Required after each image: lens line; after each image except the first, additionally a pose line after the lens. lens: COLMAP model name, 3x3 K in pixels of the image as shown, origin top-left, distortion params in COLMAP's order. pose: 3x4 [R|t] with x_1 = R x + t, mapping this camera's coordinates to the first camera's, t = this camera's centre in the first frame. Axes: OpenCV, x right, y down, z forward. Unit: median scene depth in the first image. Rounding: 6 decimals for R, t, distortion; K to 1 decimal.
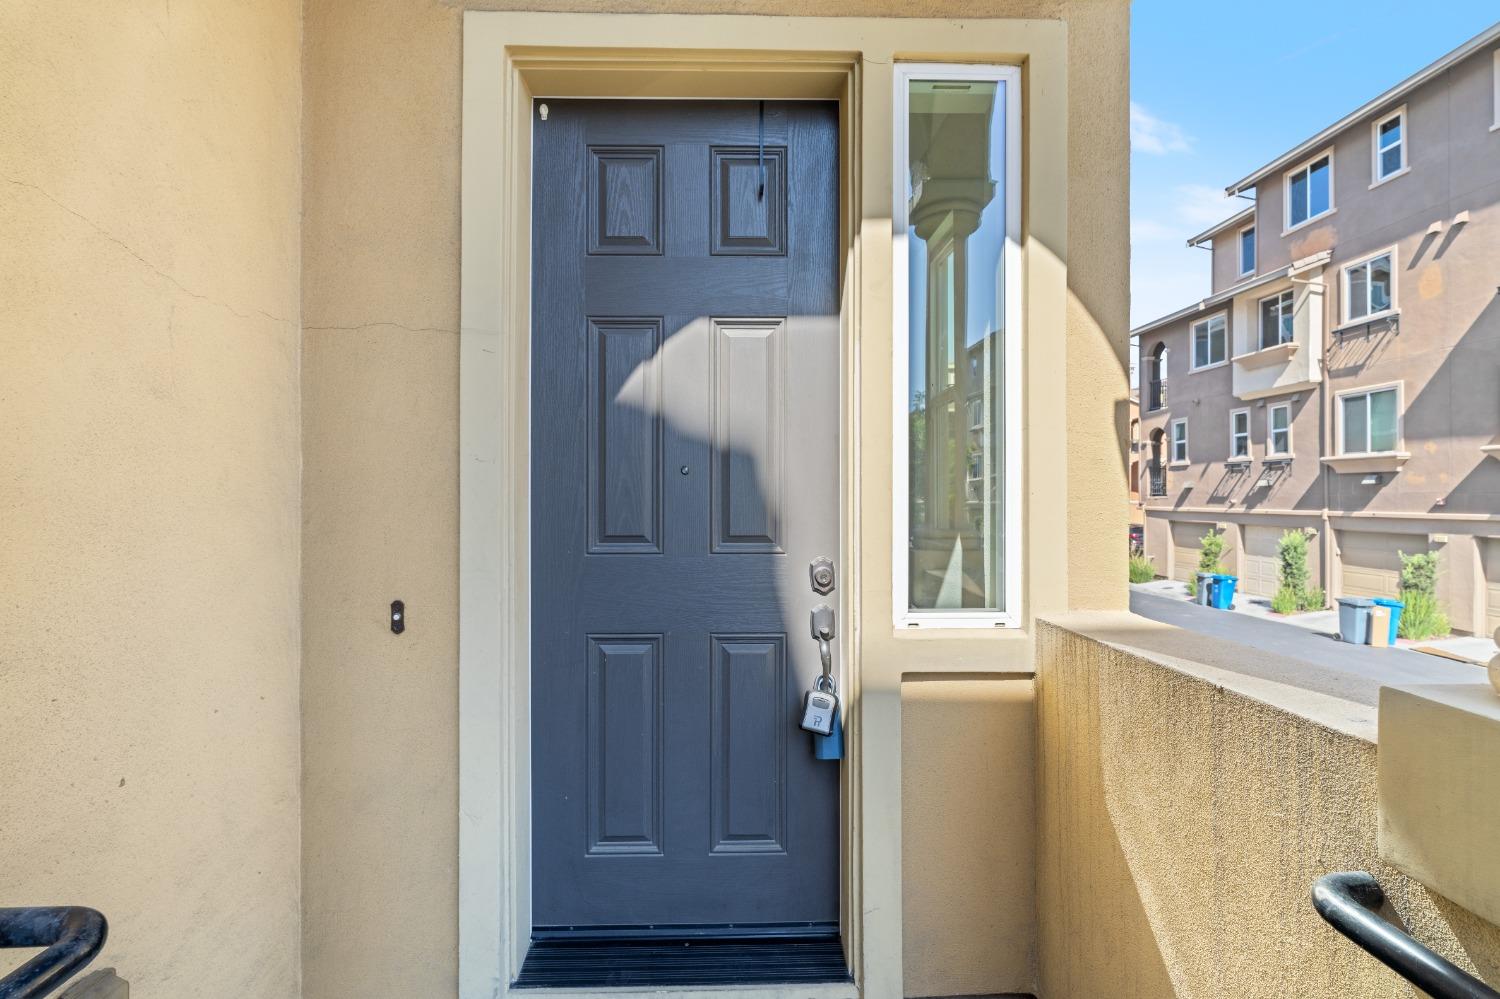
lens RADIAL K [[685.9, 0, 746.3], [0, 685.9, 491.1], [0, 0, 1]] dist [-0.005407, 0.001280]
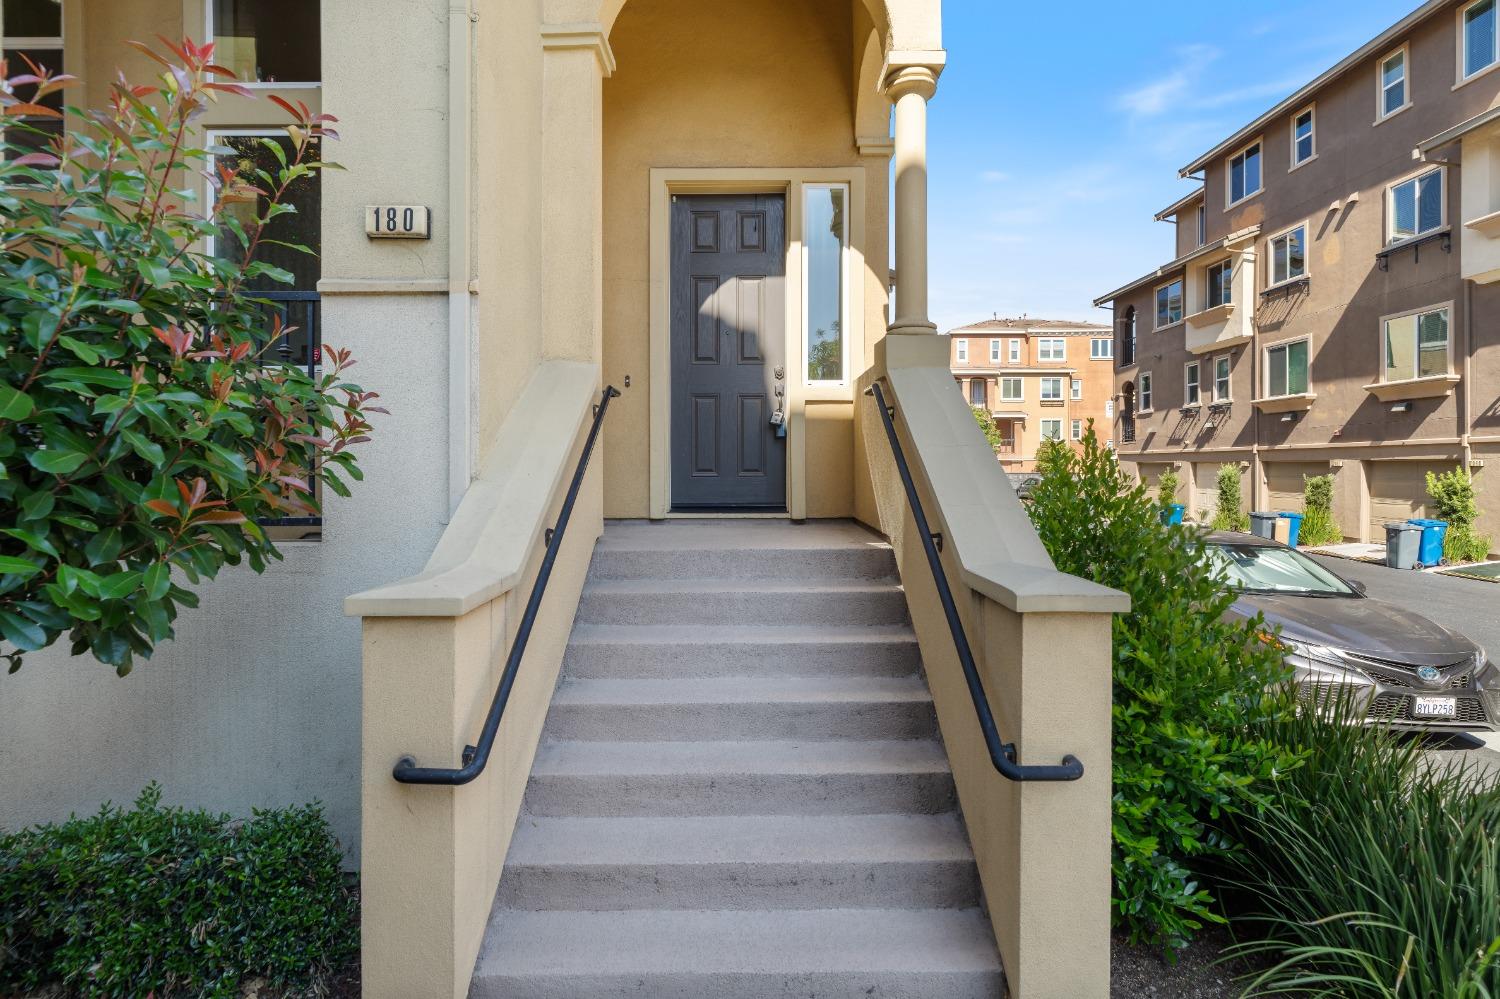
lens RADIAL K [[685.9, 0, 752.8], [0, 685.9, 469.1], [0, 0, 1]] dist [-0.005407, 0.001280]
pose [[0.999729, -0.002838, -0.023114, 0.008689], [0.003020, 0.999965, 0.007827, 0.060536], [0.023091, -0.007895, 0.999702, -0.211769]]
